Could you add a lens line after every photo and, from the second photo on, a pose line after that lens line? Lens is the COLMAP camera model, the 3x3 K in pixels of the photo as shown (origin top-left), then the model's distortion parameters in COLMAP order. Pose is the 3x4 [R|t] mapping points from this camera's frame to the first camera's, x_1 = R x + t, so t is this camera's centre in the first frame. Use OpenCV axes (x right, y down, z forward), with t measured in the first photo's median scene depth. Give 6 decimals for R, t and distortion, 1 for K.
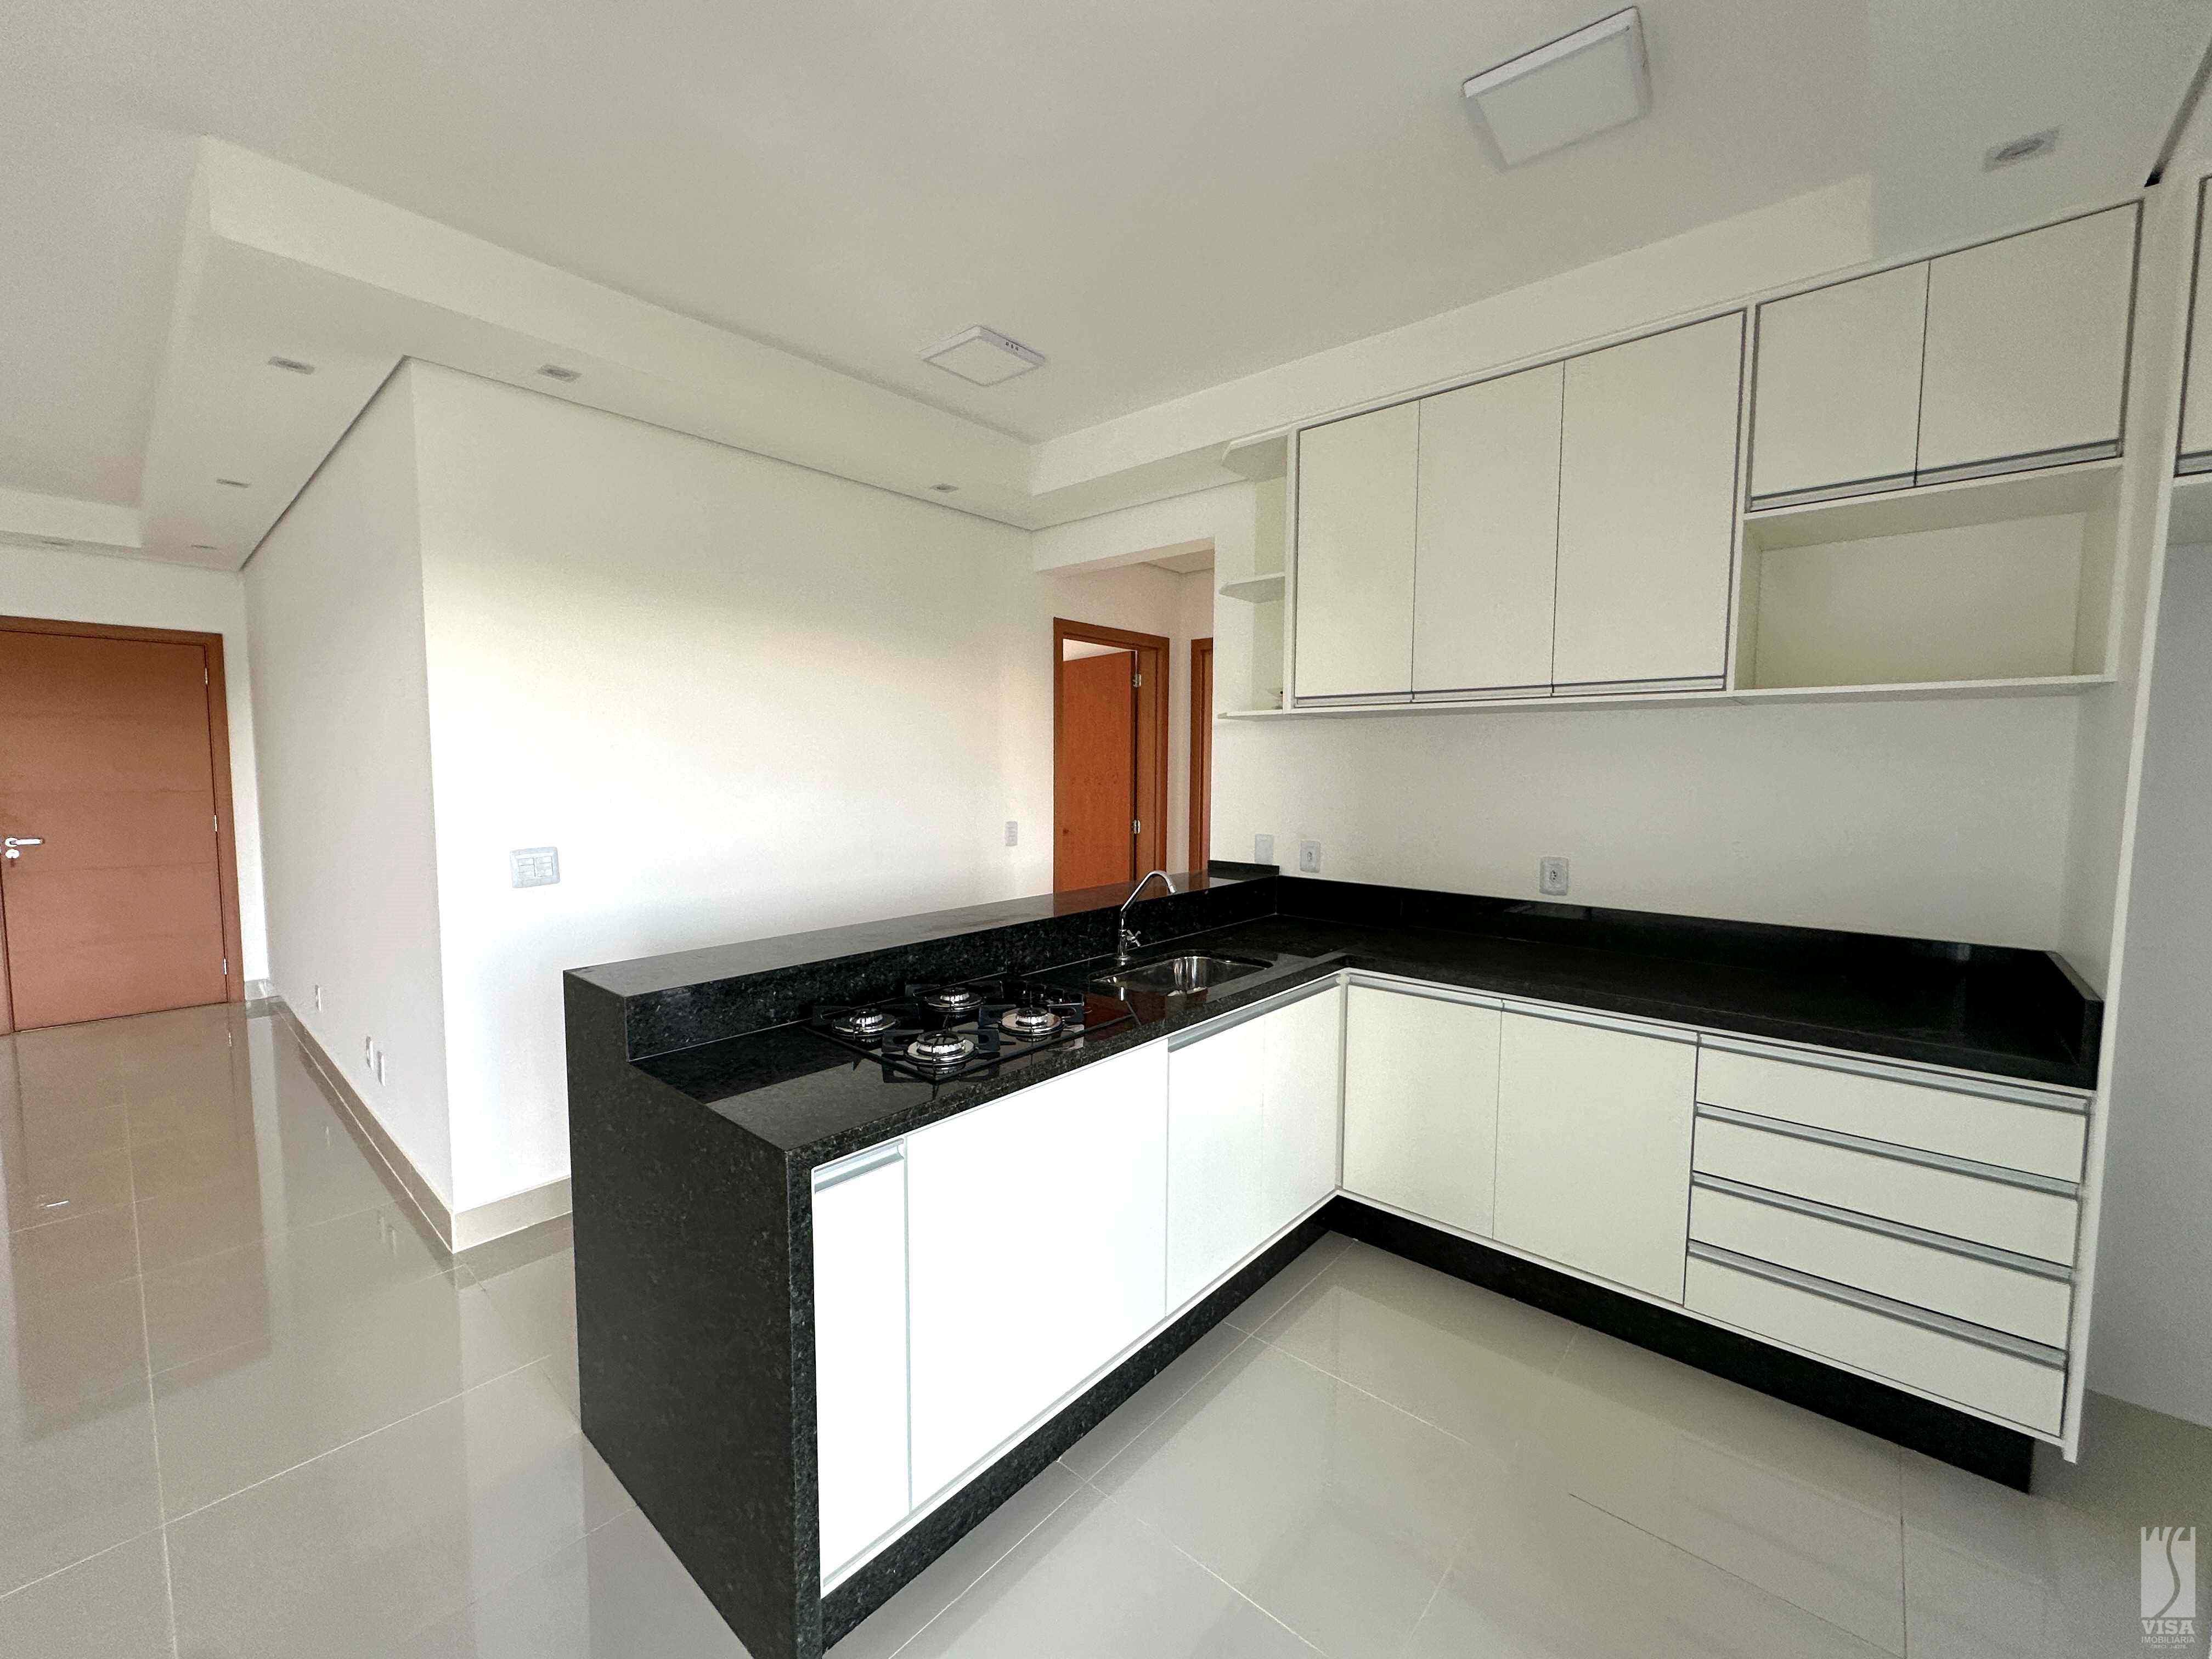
lens RADIAL K [[882.7, 0, 1109.6], [0, 882.7, 824.6], [0, 0, 1]] dist [-0.000196, -0.000285]
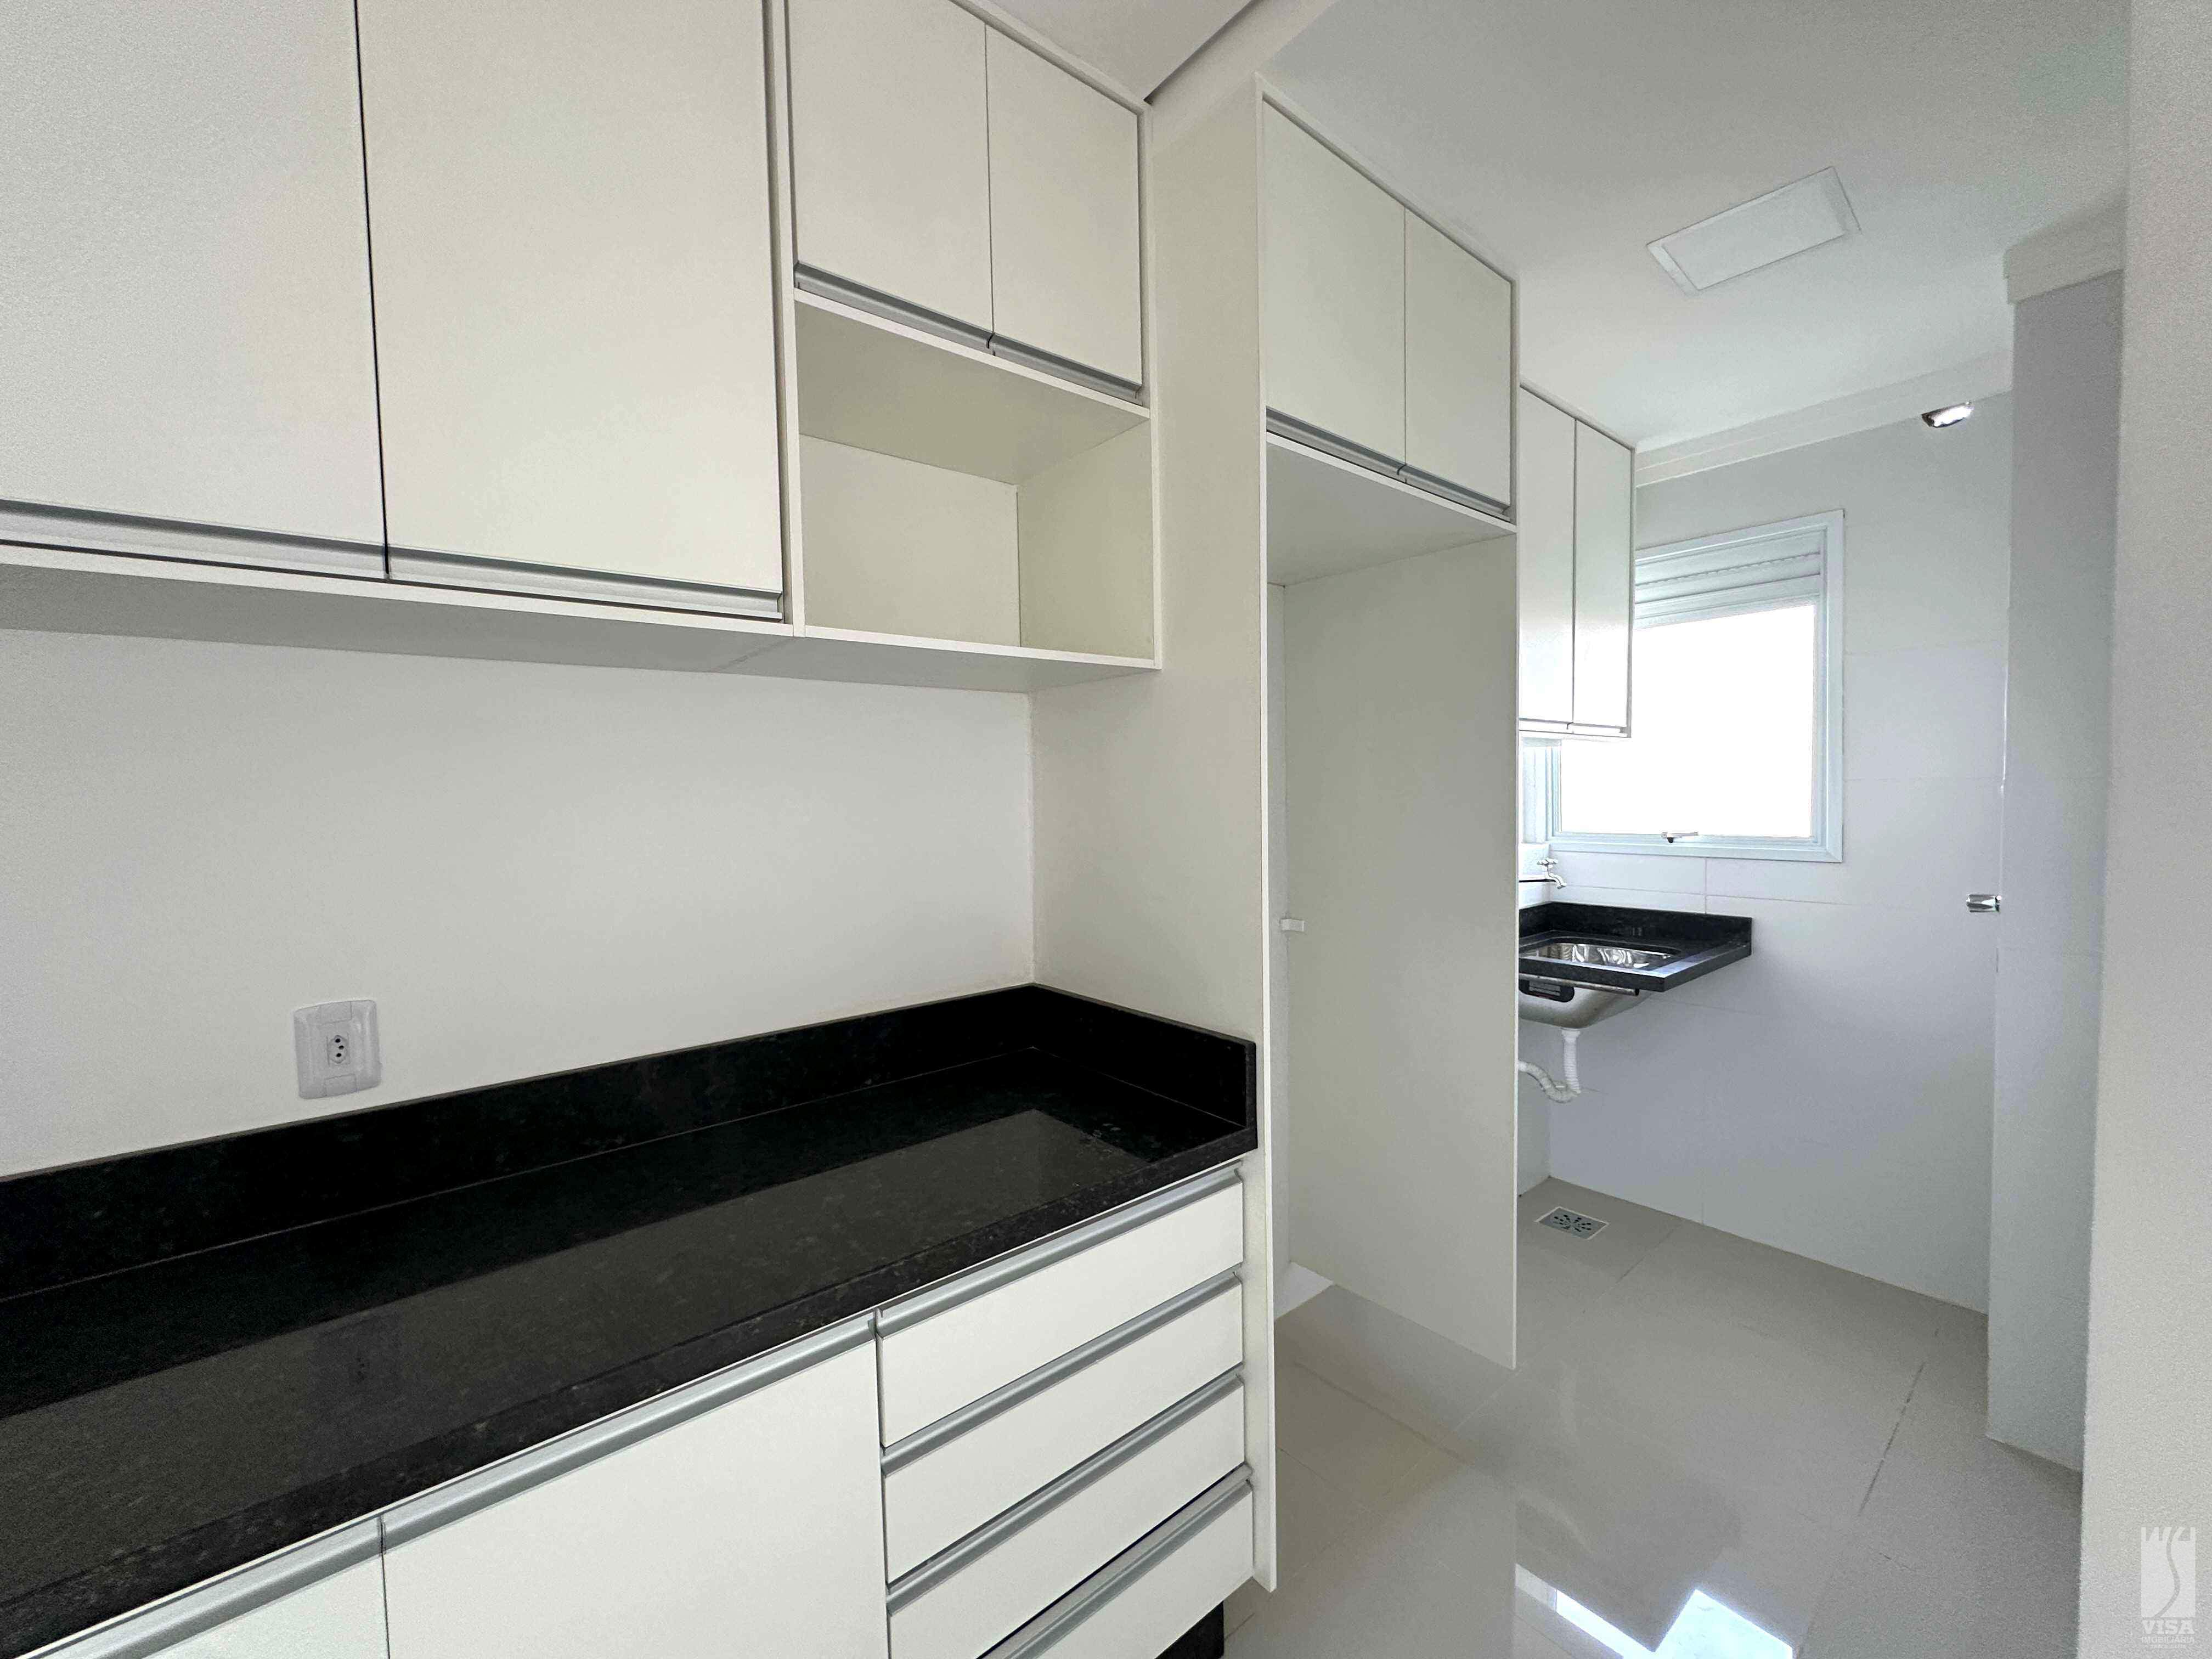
lens RADIAL K [[880.6, 0, 1106.0], [0, 880.6, 829.5], [0, 0, 1]] dist [-0.000809, 0.000403]
pose [[0.161964, -0.053438, 0.985349, 0.216544], [0.090477, 0.995131, 0.039096, -0.035610], [-0.982640, 0.082820, 0.166011, 0.761148]]
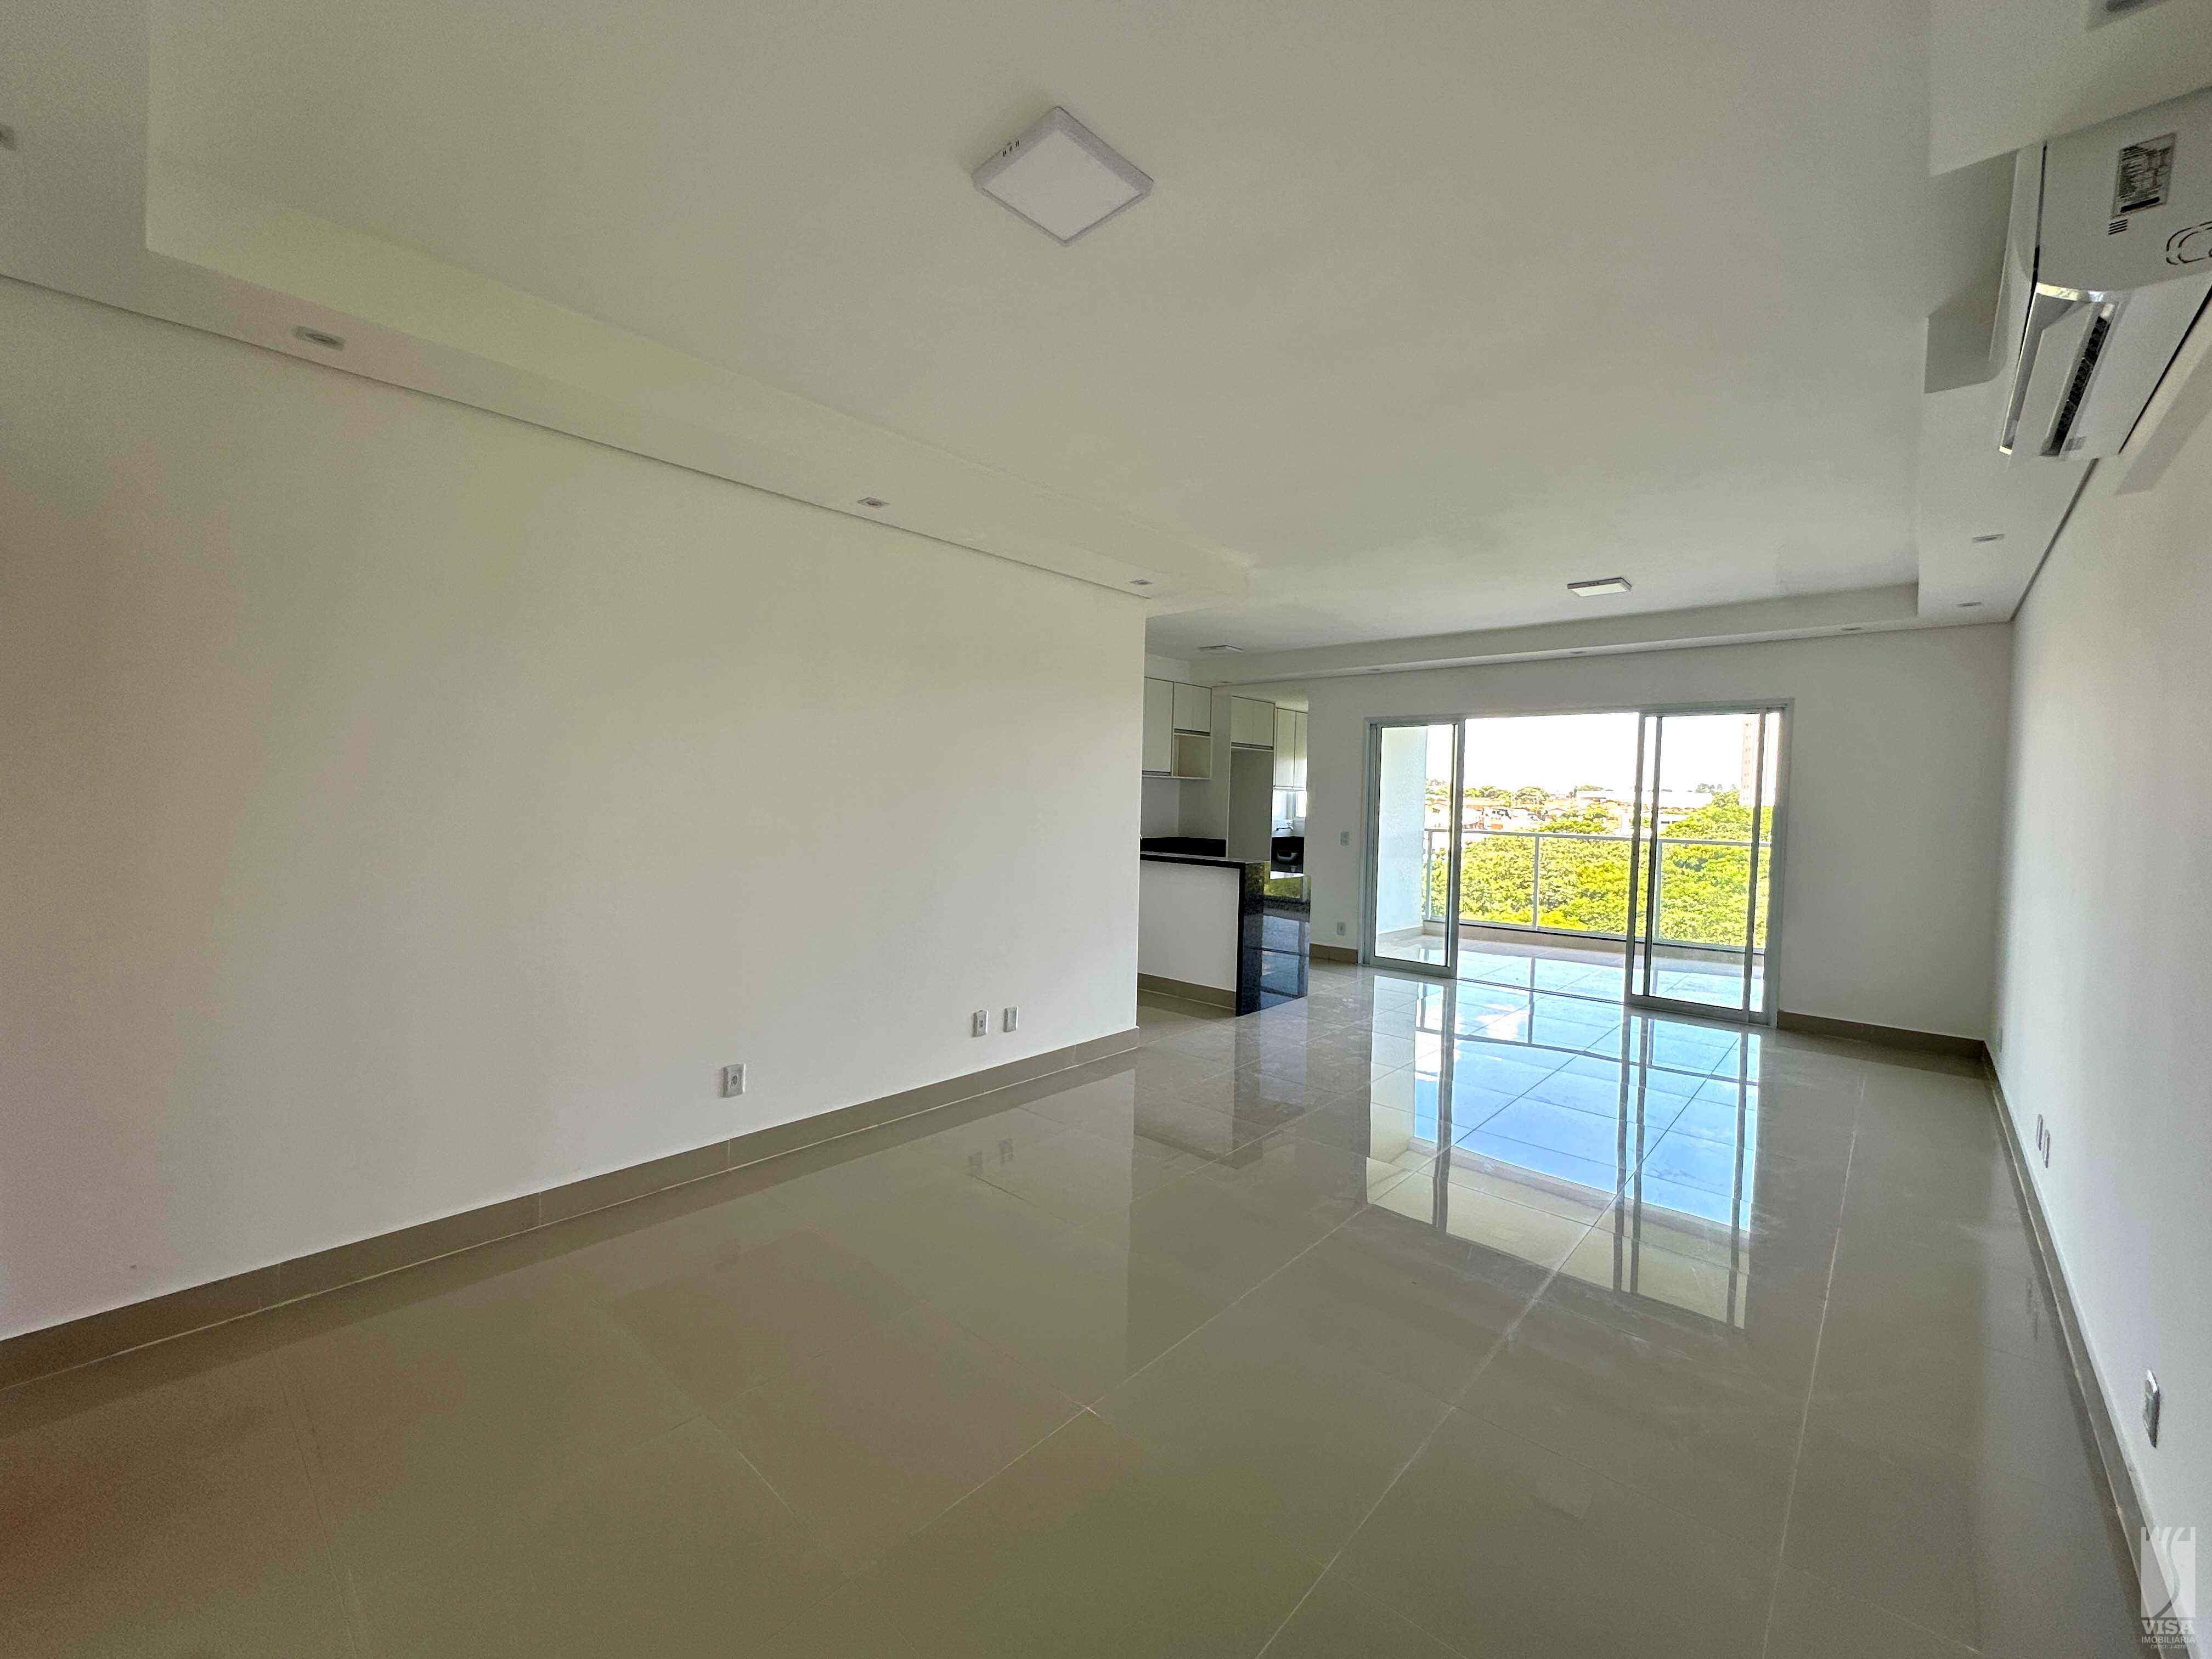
lens RADIAL K [[875.1, 0, 1078.2], [0, 875.1, 824.8], [0, 0, 1]] dist [-0.001062, -0.000213]
pose [[0.041244, -0.040391, 0.998332, -3.311704], [0.049316, 0.998047, 0.038342, -0.107903], [-0.997931, 0.047653, 0.043156, 1.289455]]
